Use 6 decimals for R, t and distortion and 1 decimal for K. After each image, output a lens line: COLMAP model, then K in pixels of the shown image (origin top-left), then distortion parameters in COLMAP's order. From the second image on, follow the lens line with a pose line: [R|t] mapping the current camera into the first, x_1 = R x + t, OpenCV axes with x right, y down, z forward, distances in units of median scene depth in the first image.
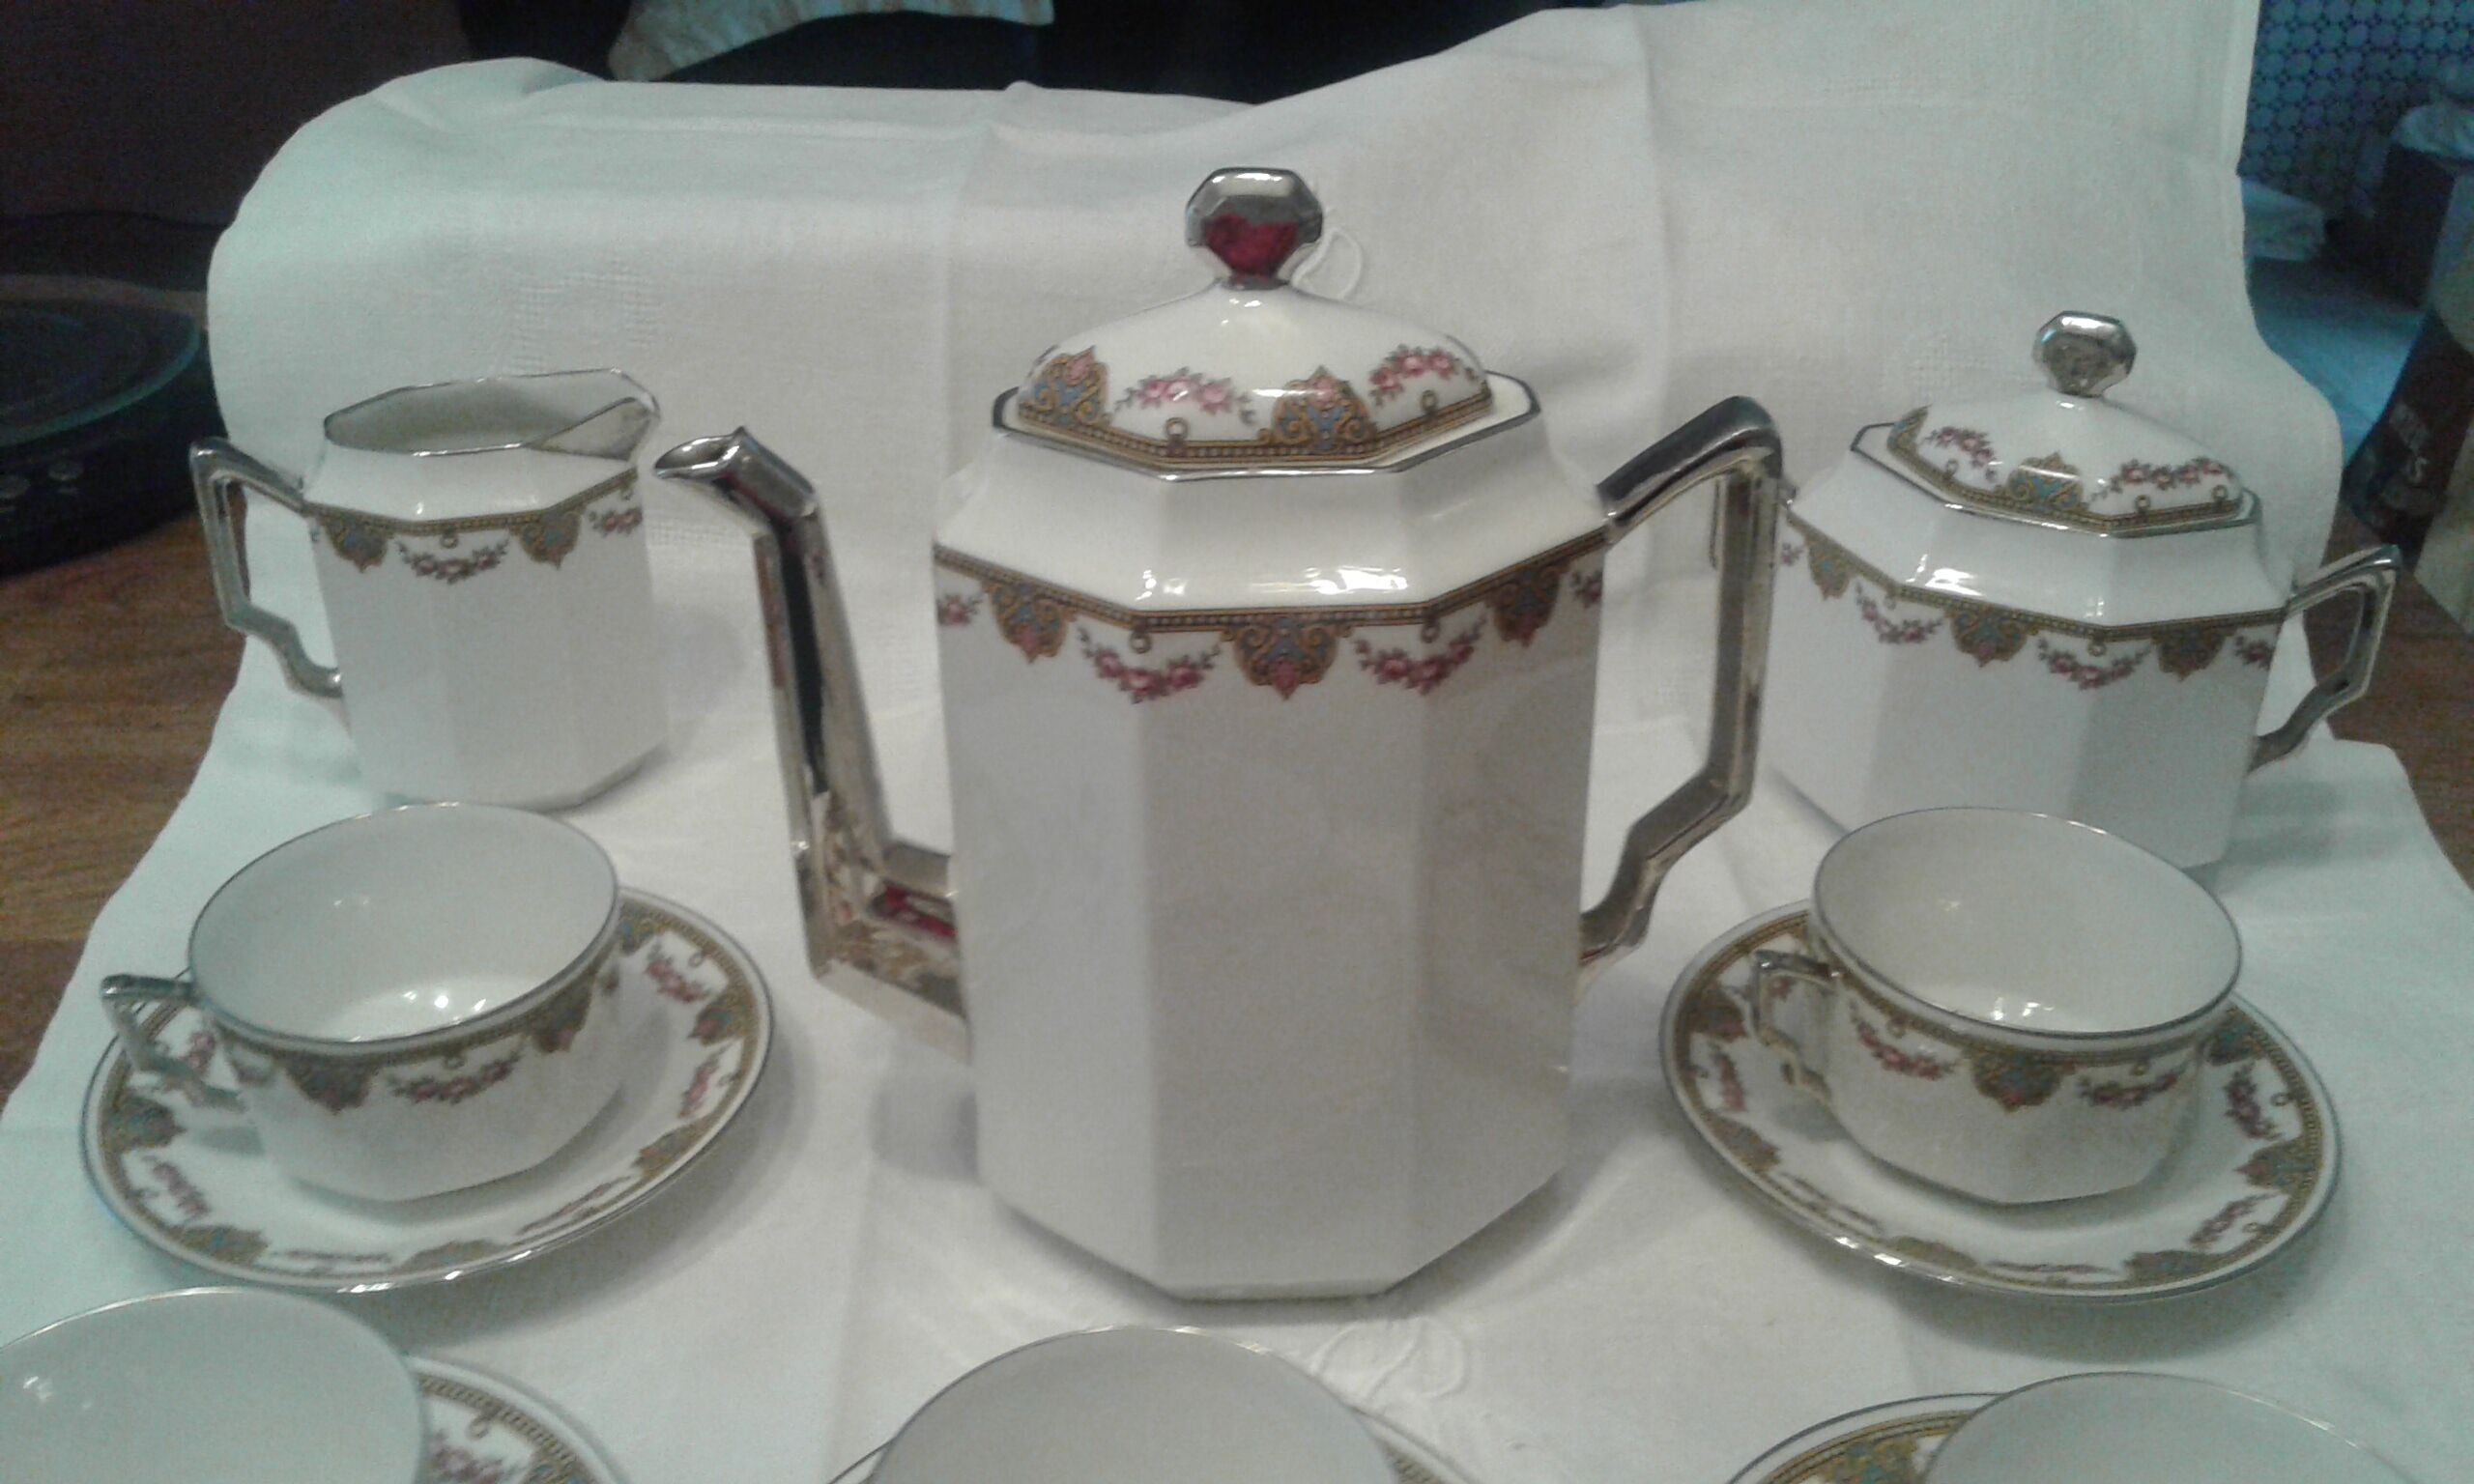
lens RADIAL K [[2727.1, 0, 1241.8], [0, 2727.1, 731.7], [0, 0, 1]] dist [-0.010464, 0.000000]
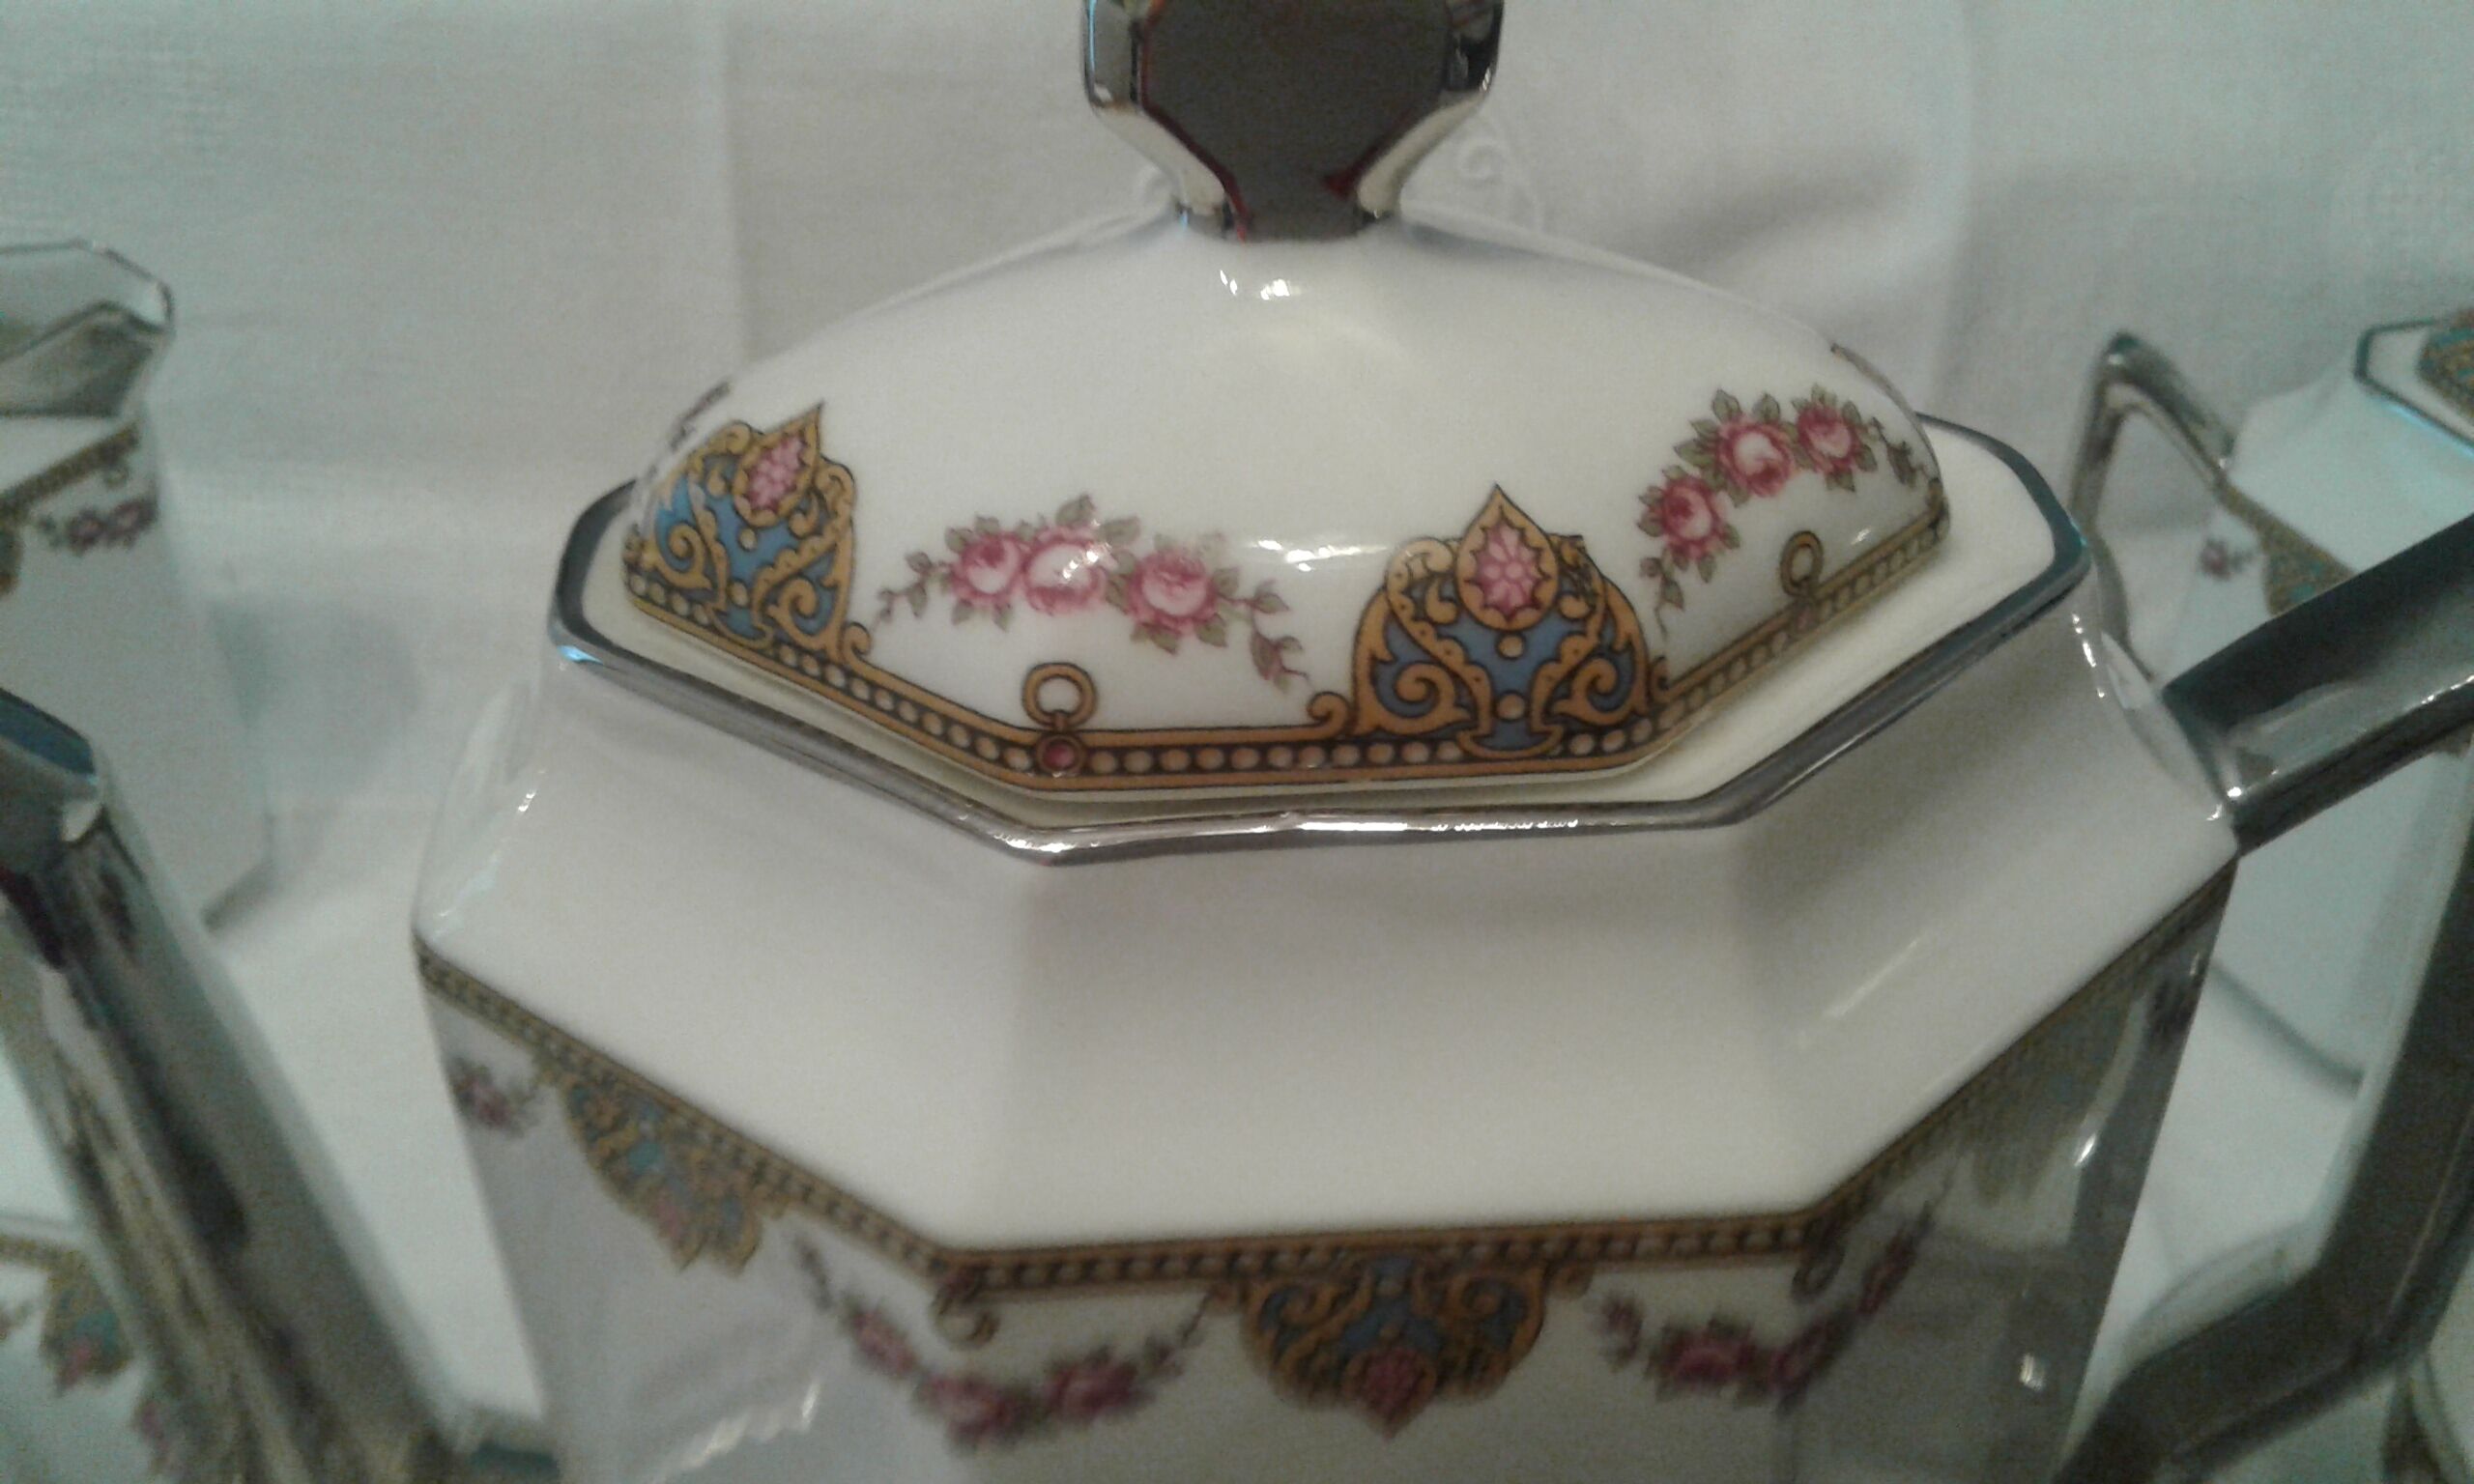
lens RADIAL K [[2727.1, 0, 1237.5], [0, 2727.1, 757.3], [0, 0, 1]] dist [-0.010464, 0.000000]
pose [[0.999911, -0.012492, 0.004683, -0.004042], [0.011840, 0.992697, 0.120049, -0.138837], [-0.006149, -0.119983, 0.992757, 0.657562]]
